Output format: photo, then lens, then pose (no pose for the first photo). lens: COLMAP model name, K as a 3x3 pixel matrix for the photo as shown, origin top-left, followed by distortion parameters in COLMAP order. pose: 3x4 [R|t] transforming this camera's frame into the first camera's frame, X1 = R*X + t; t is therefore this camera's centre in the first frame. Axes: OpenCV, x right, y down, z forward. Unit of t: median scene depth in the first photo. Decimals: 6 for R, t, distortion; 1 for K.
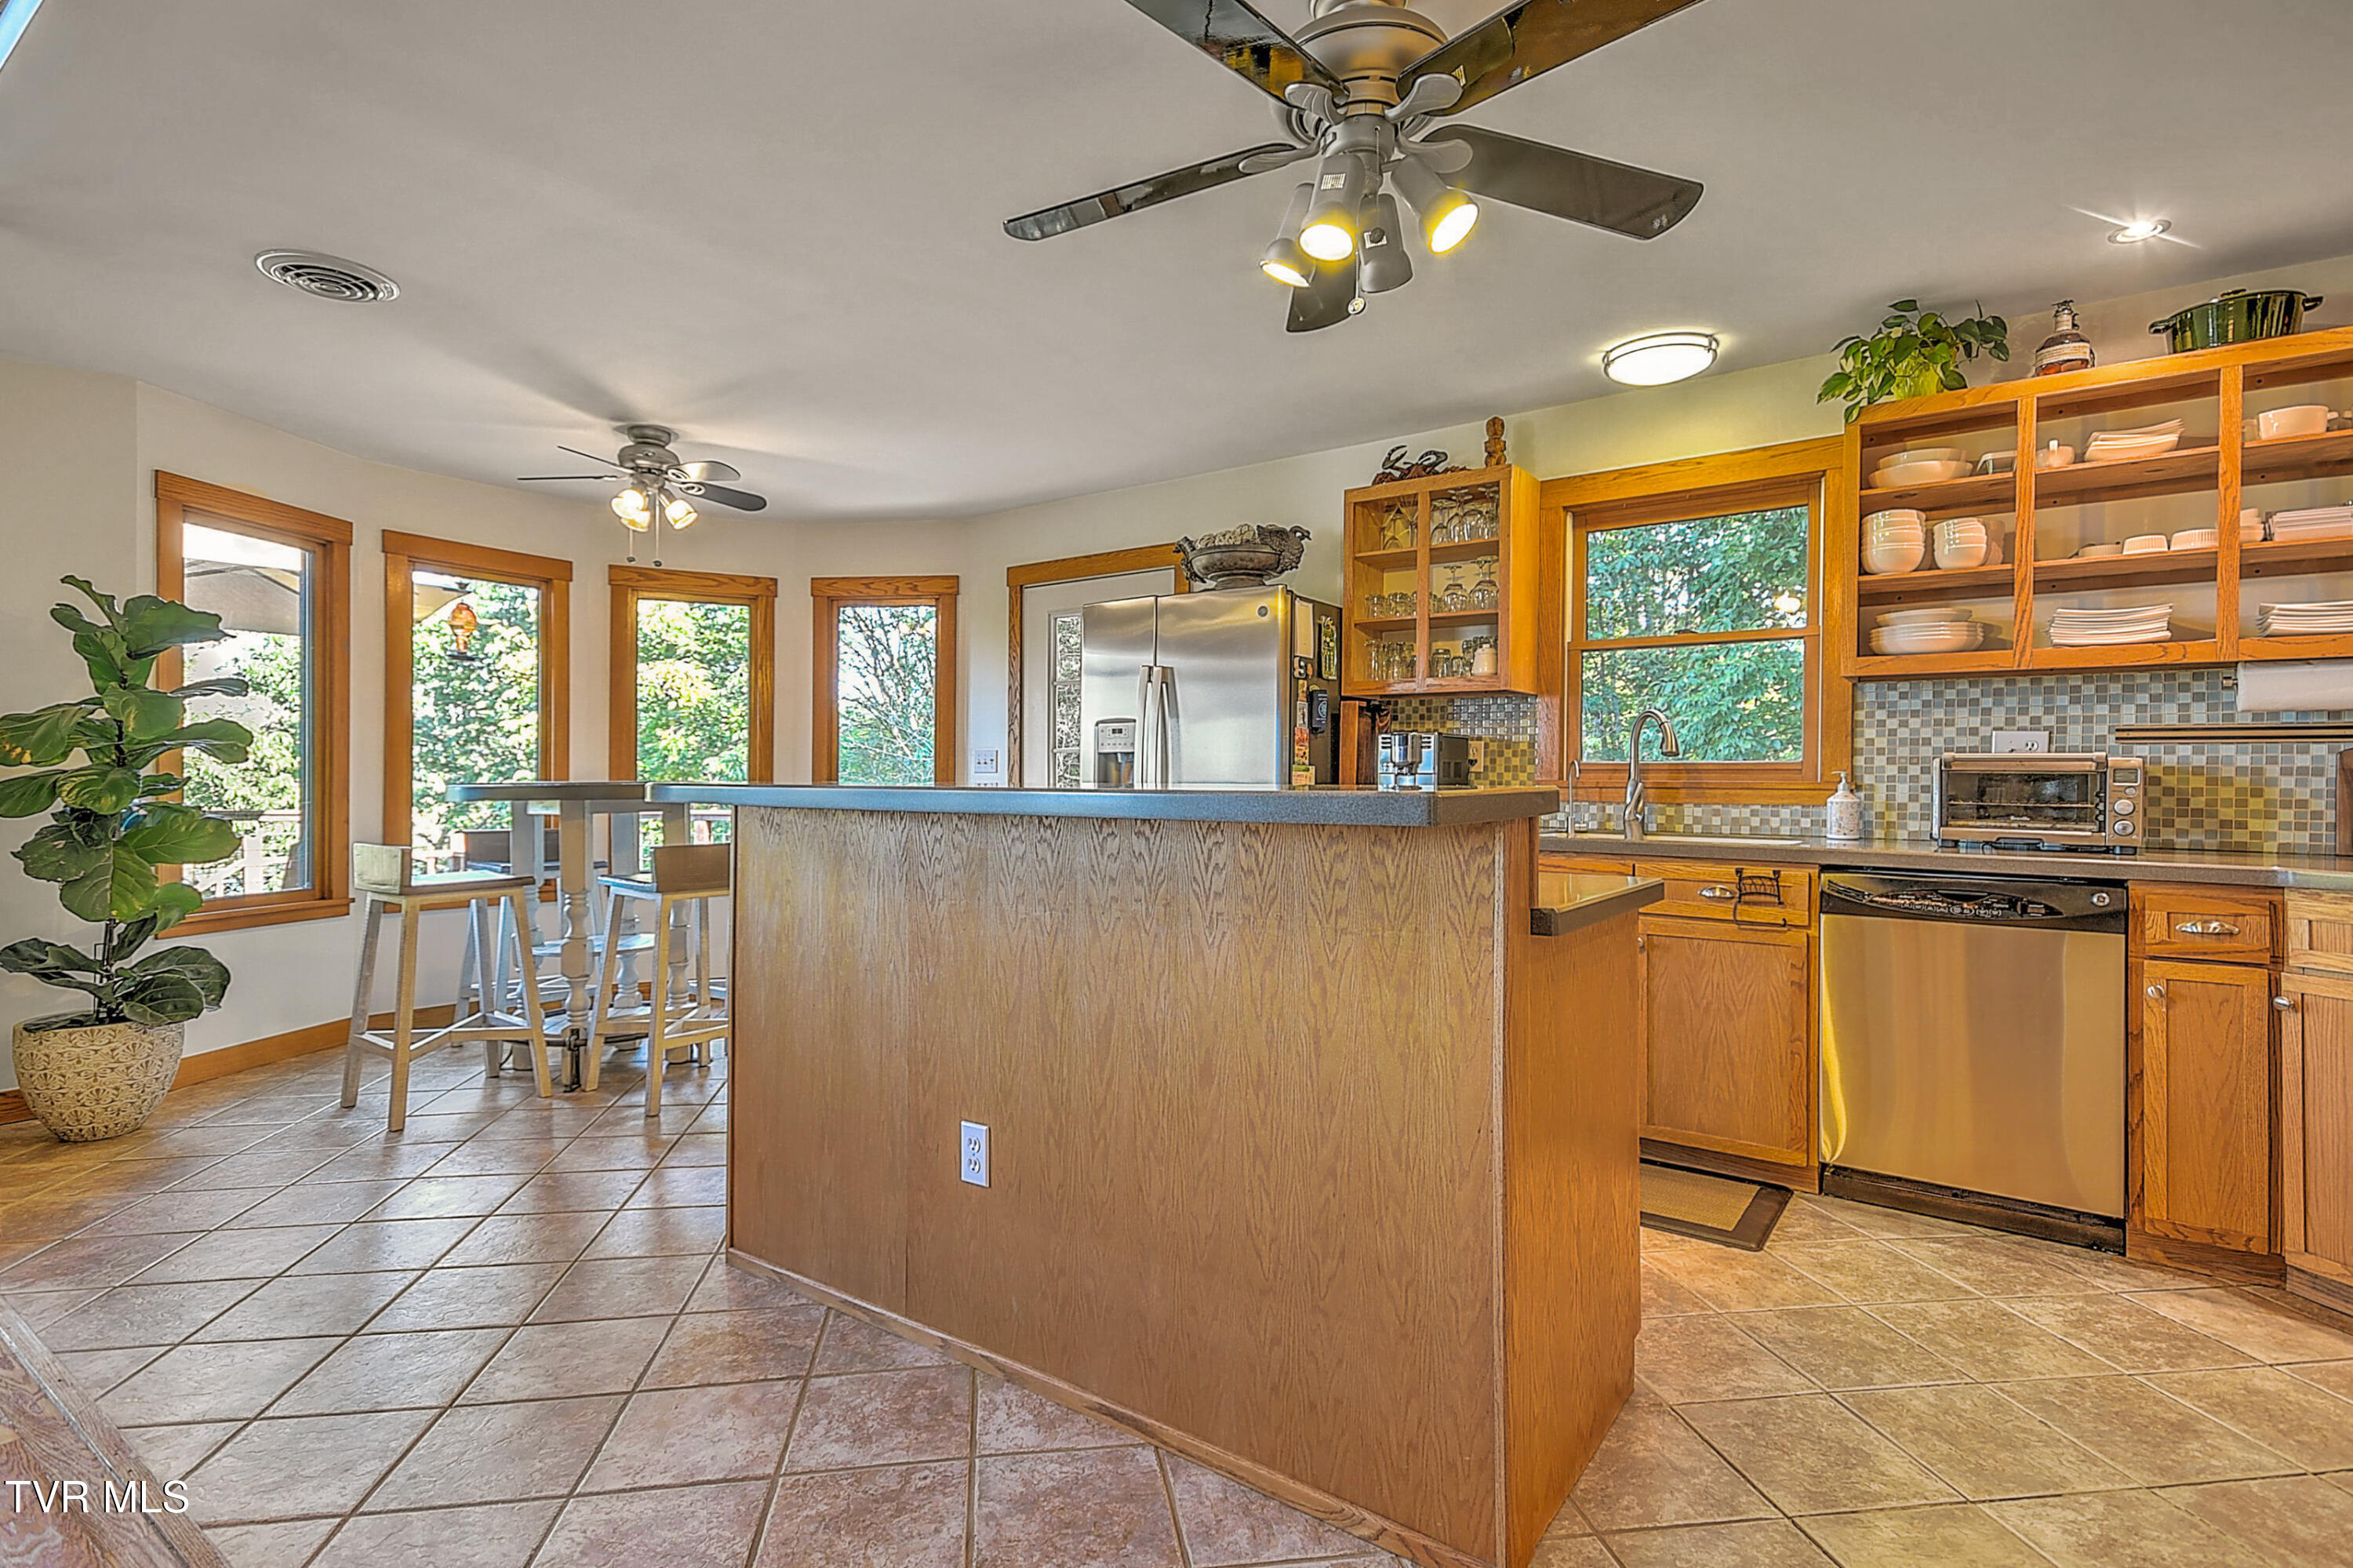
lens RADIAL K [[1157.4, 0, 1169.7], [0, 1157.4, 782.2], [0, 0, 1]] dist [0.004391, 0.000585]
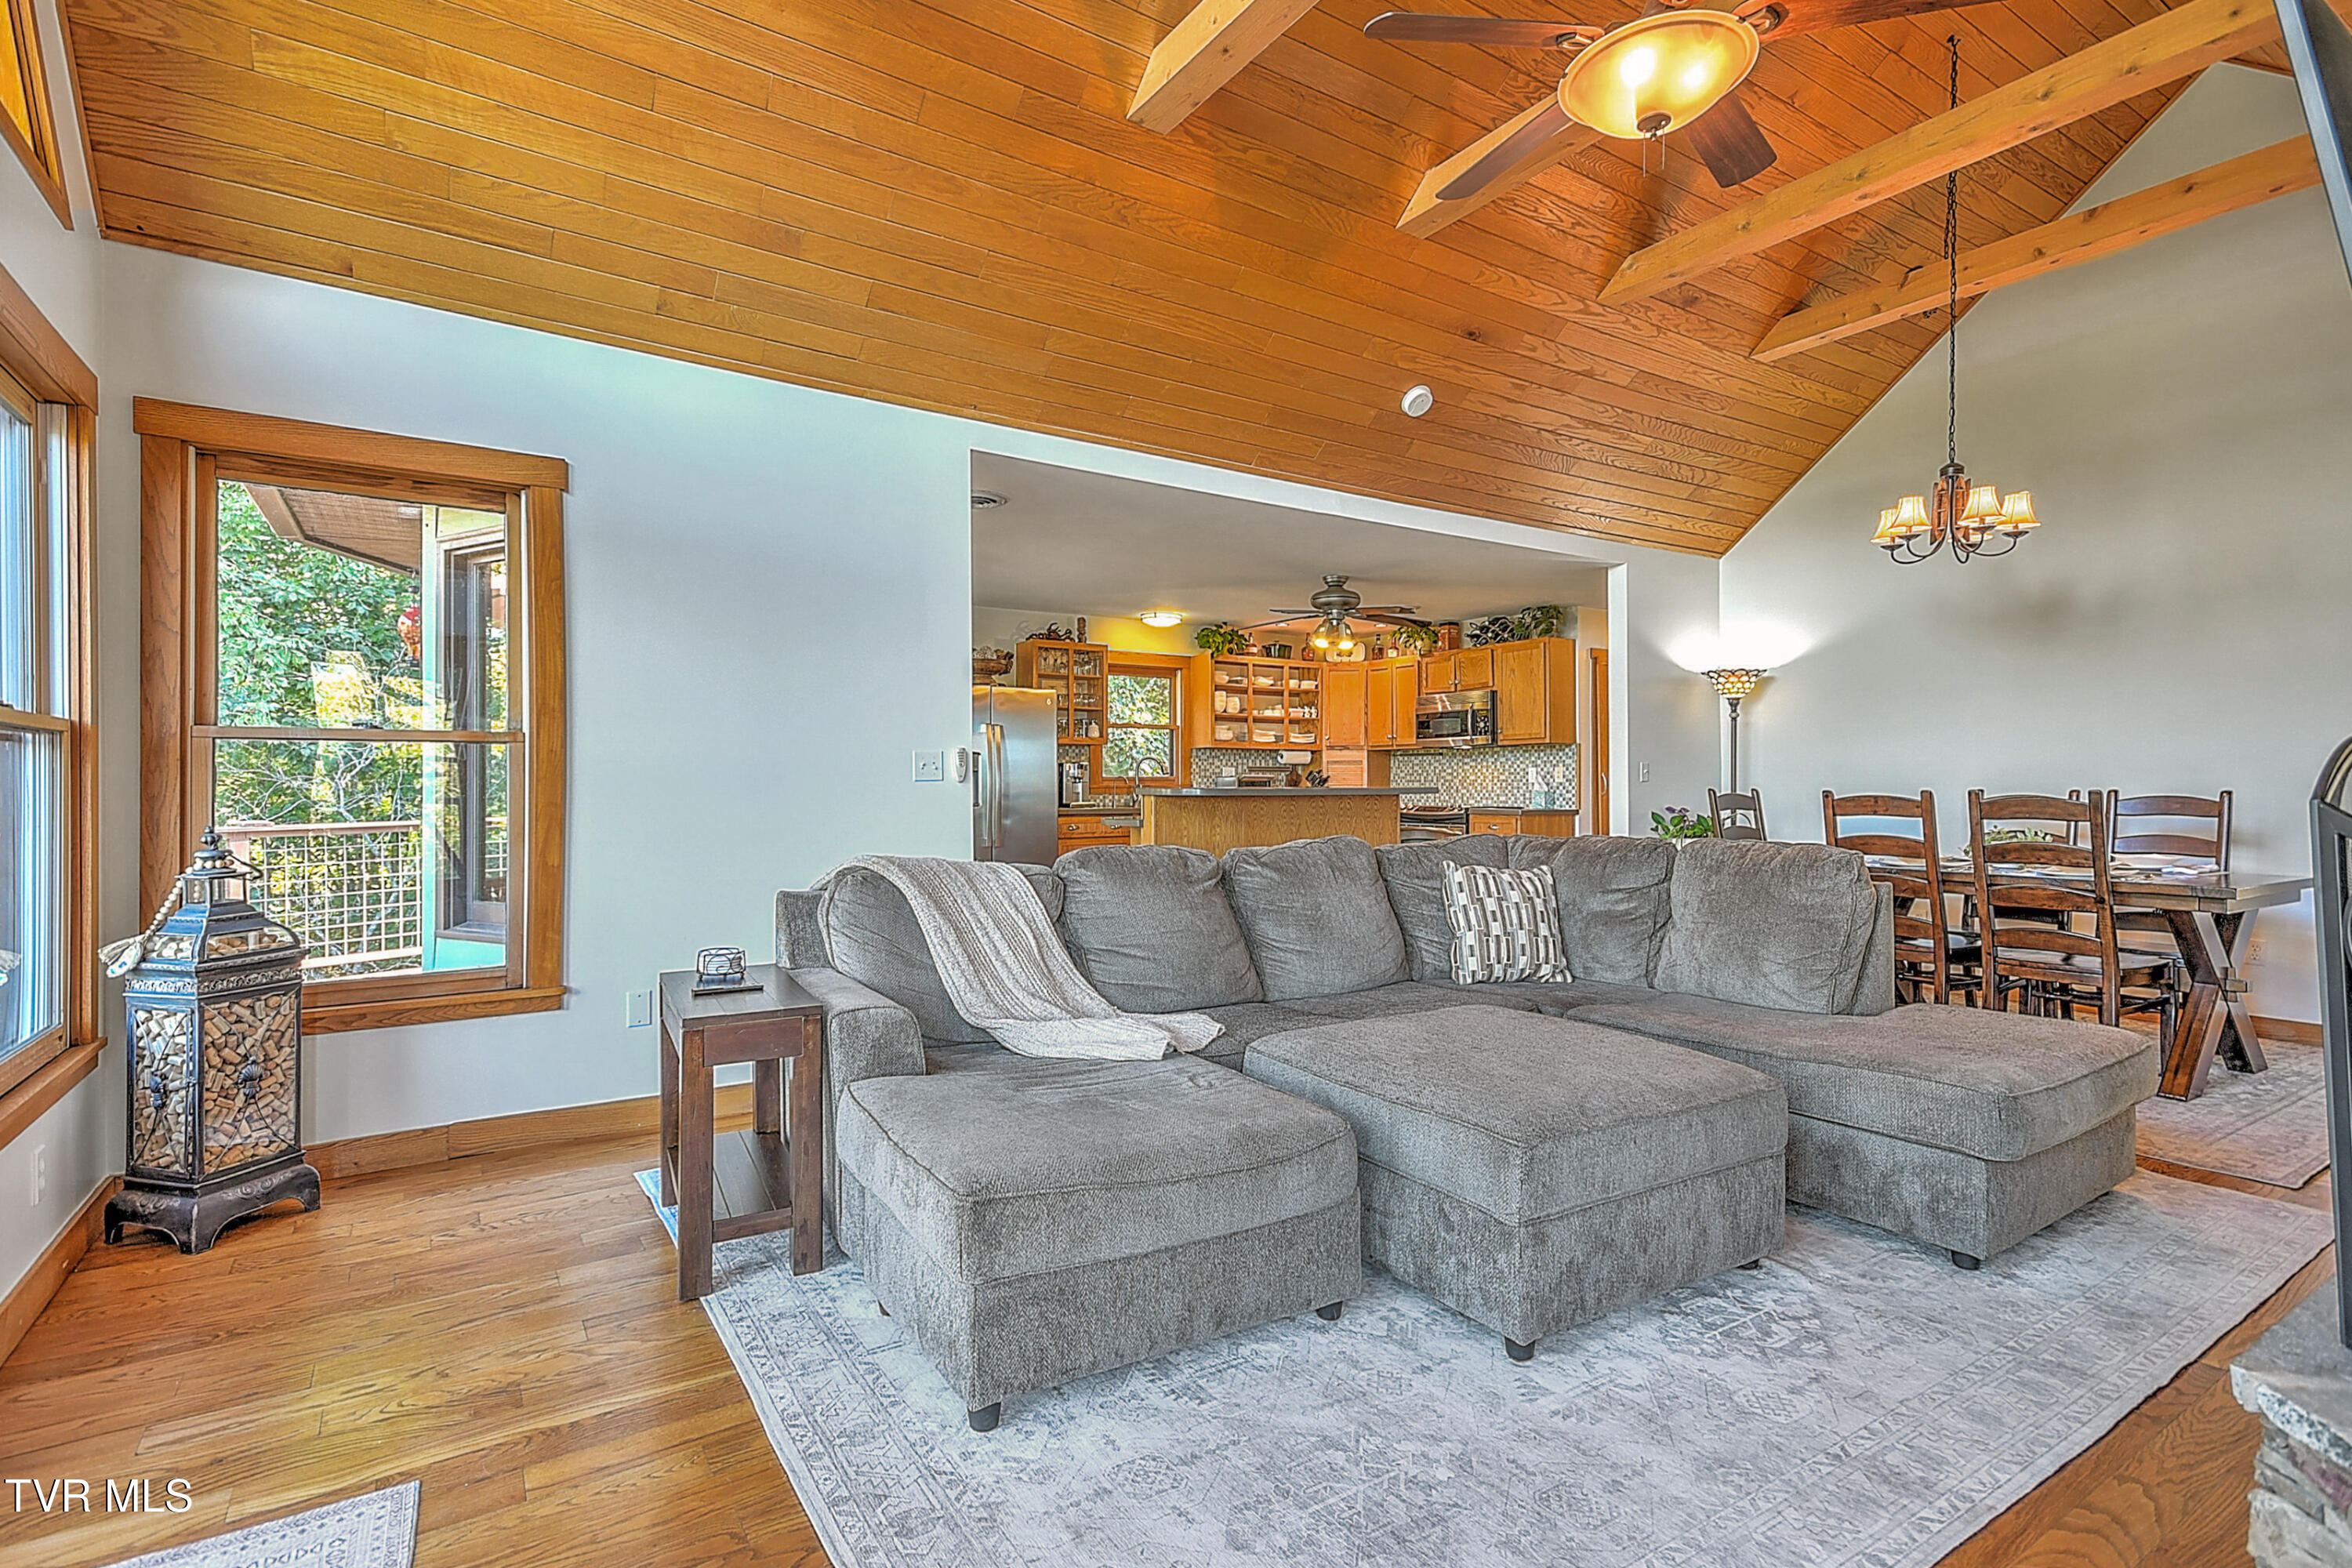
lens RADIAL K [[1131.4, 0, 1179.9], [0, 1131.4, 785.4], [0, 0, 1]] dist [-0.000128, 0.000000]
pose [[0.364061, -0.000252, 0.931375, -1.993160], [0.006240, 0.999978, -0.002169, 0.008052], [-0.931354, 0.006602, 0.364055, 0.057255]]
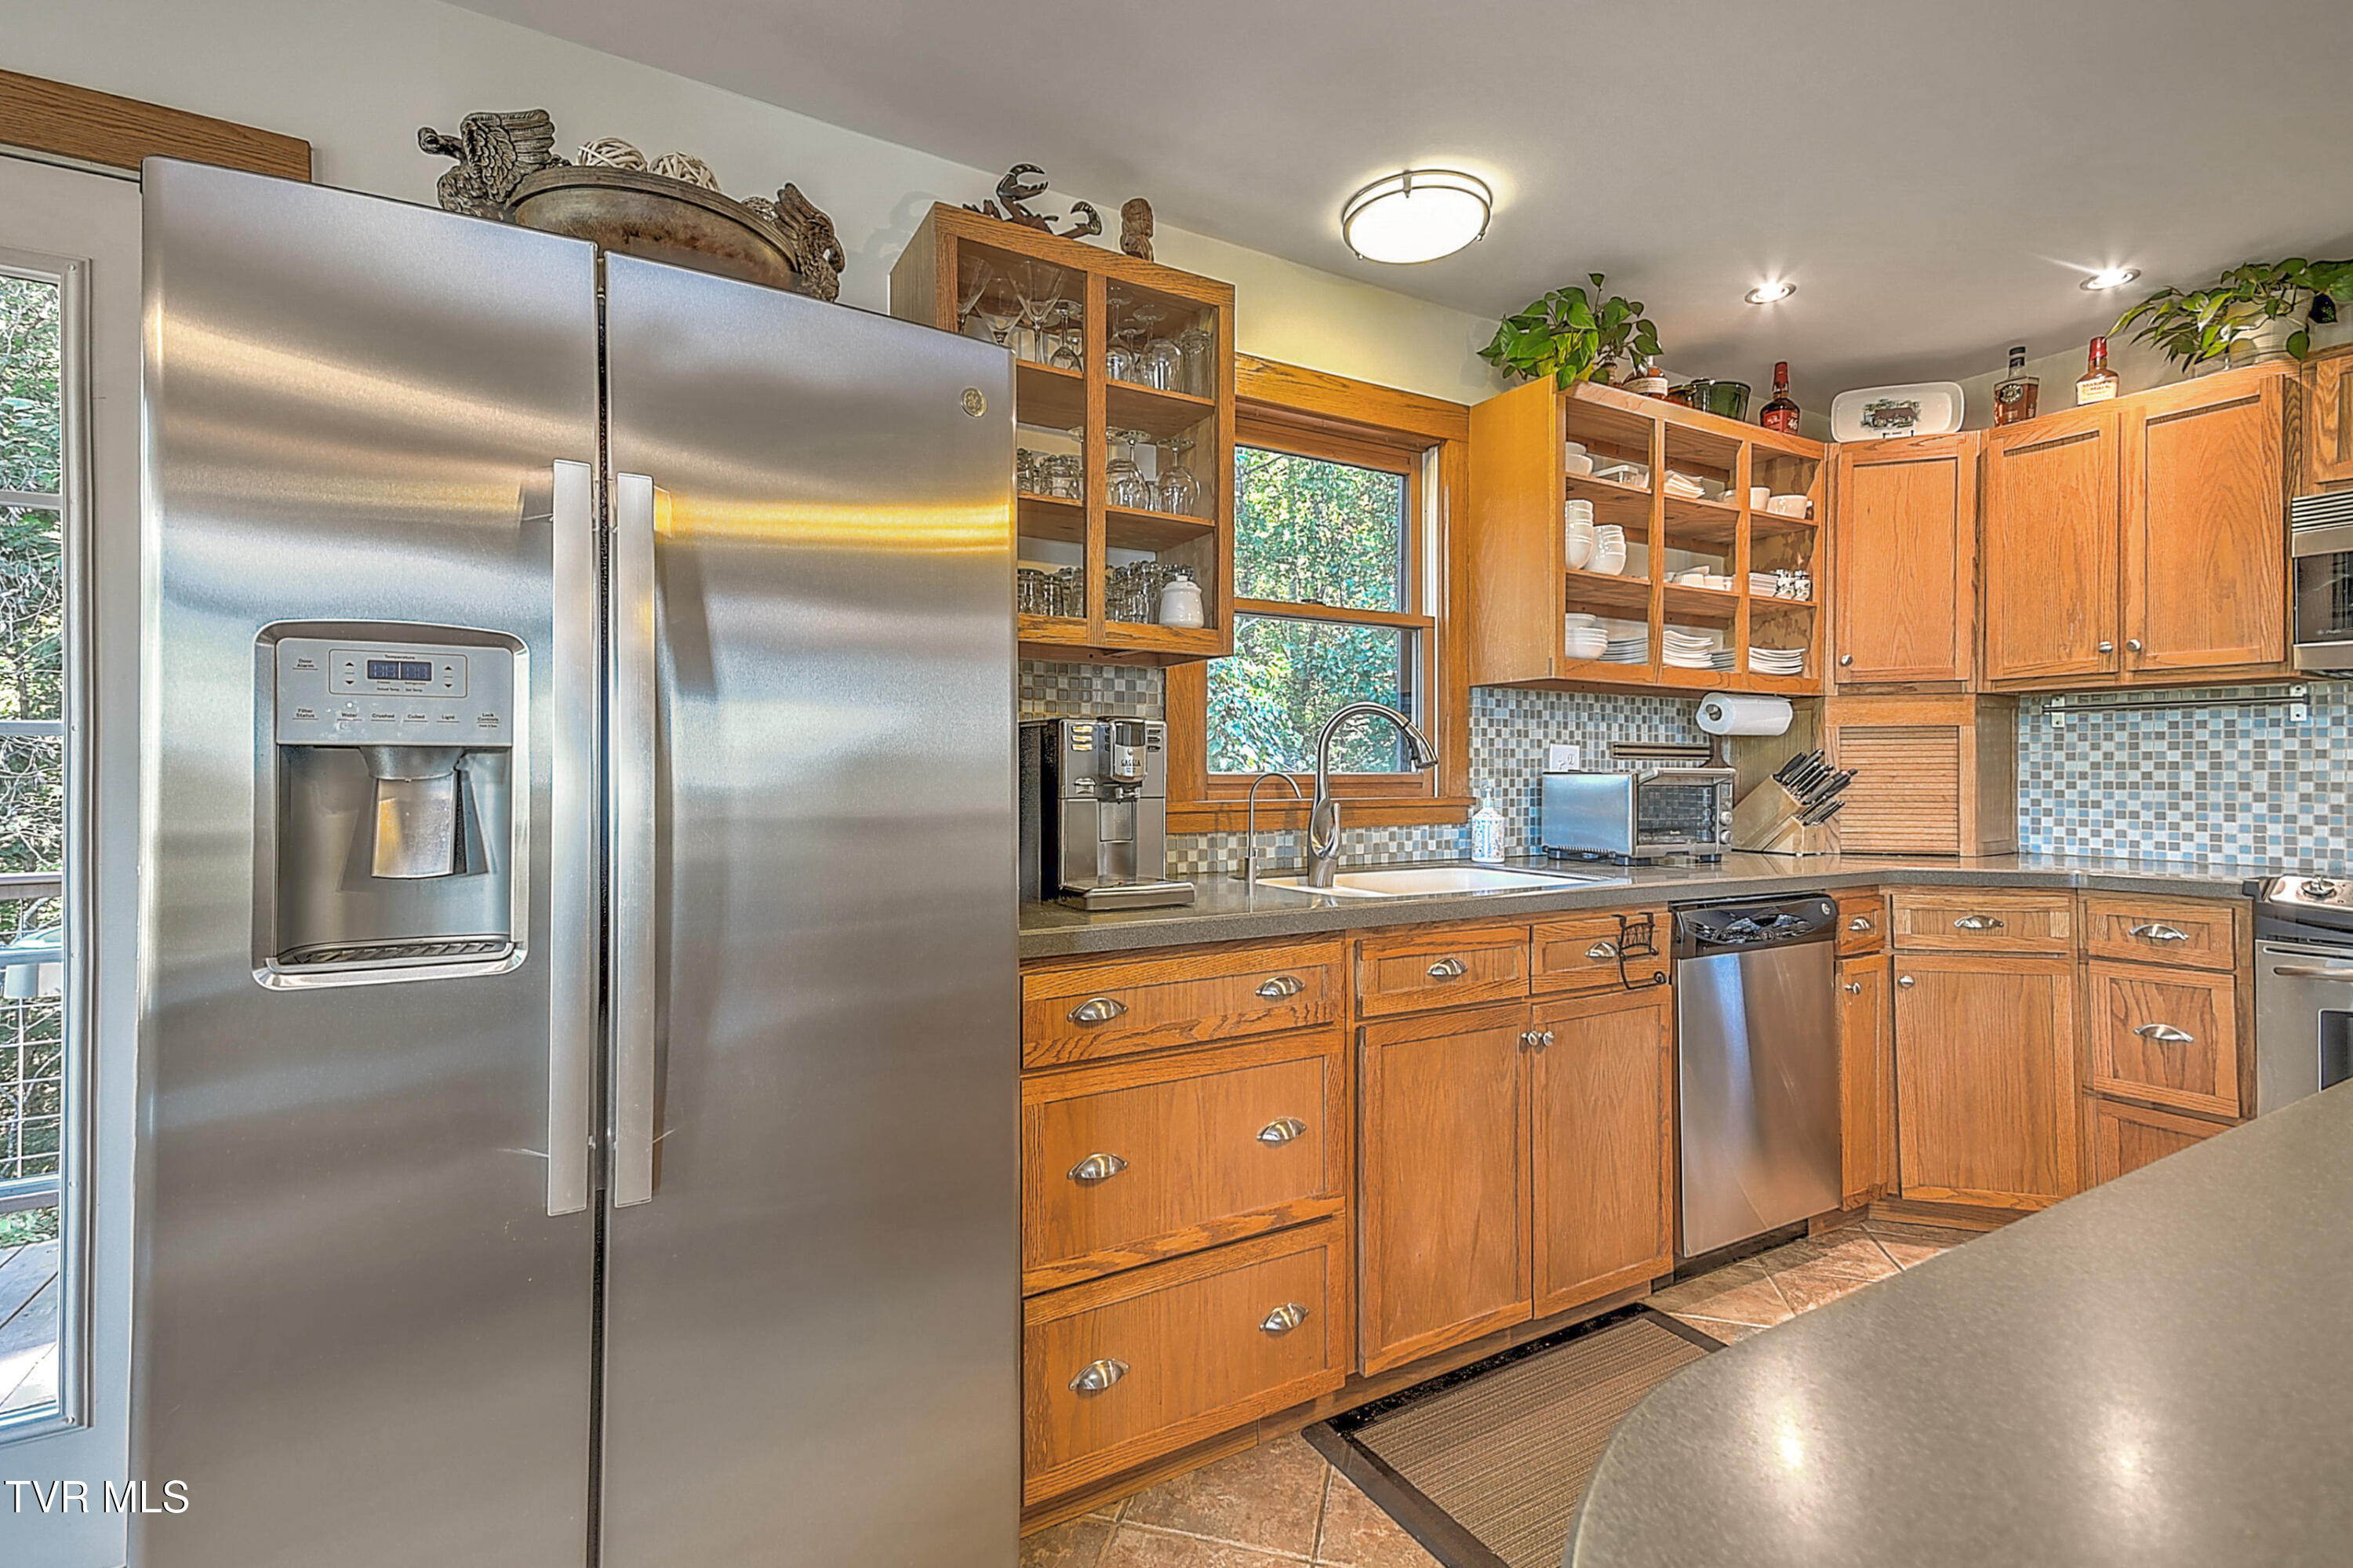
lens RADIAL K [[1041.9, 0, 1165.3], [0, 1041.9, 769.8], [0, 0, 1]] dist [0.001372, -0.000663]
pose [[0.427974, -0.000961, 0.903790, -0.247321], [0.005704, 0.999982, -0.001638, -0.022032], [-0.903773, 0.005856, 0.427972, 0.912756]]
